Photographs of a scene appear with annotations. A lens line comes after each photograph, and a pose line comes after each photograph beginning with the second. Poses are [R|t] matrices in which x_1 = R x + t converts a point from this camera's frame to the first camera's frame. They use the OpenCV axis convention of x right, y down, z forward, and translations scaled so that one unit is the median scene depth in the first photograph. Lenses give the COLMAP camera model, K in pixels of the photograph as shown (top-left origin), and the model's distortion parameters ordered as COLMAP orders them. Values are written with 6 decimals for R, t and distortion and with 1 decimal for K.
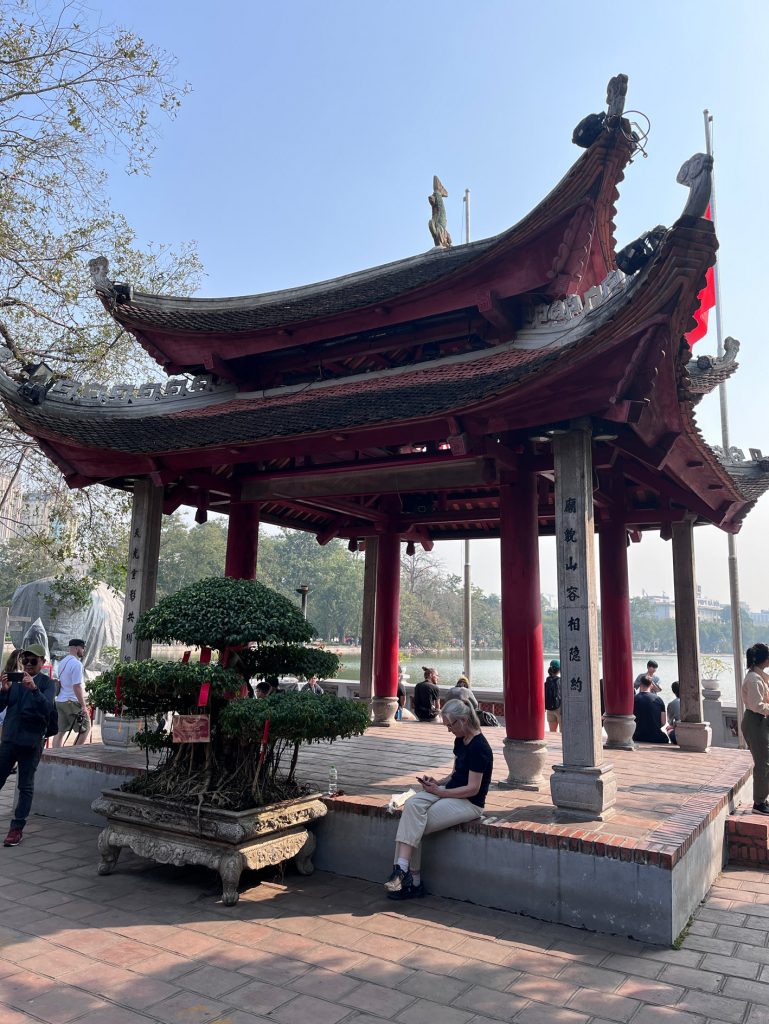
lens RADIAL K [[789.3, 0, 384.9], [0, 789.3, 510.1], [0, 0, 1]] dist [0.035772, -0.039074]
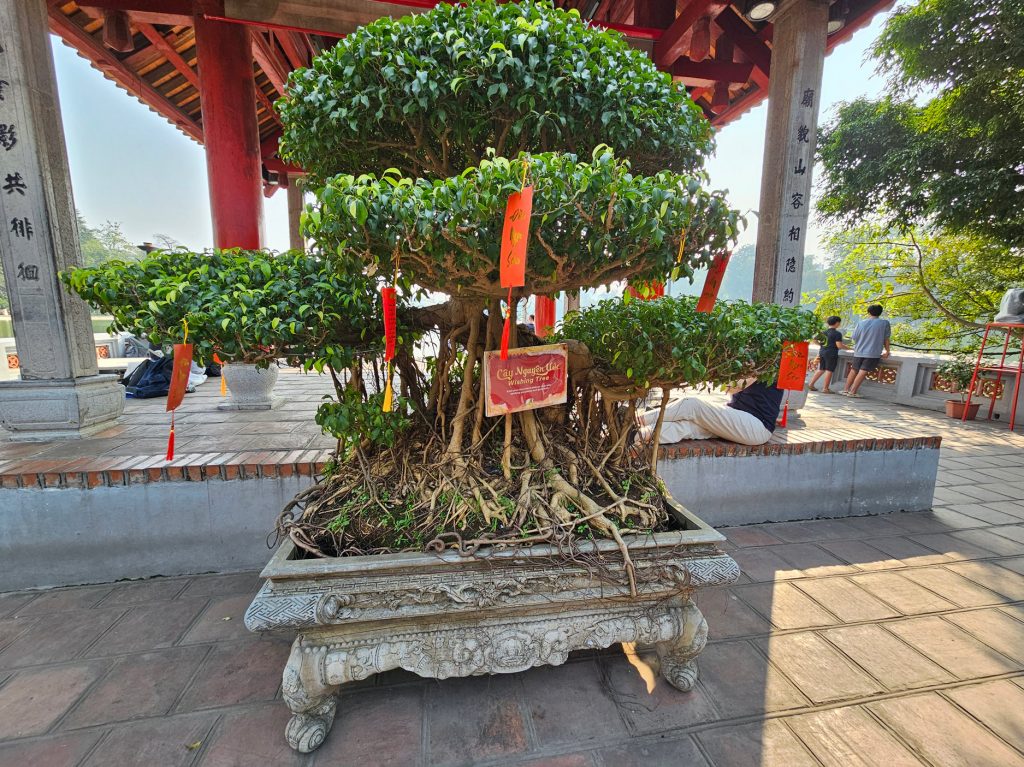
lens RADIAL K [[419.4, 0, 510.3], [0, 419.4, 386.9], [0, 0, 1]] dist [-0.000490, -0.000017]
pose [[0.753873, -0.124465, 0.645123, -0.419561], [-0.098265, 0.949489, 0.298018, 0.224381], [-0.649630, -0.288061, 0.703564, 0.892907]]
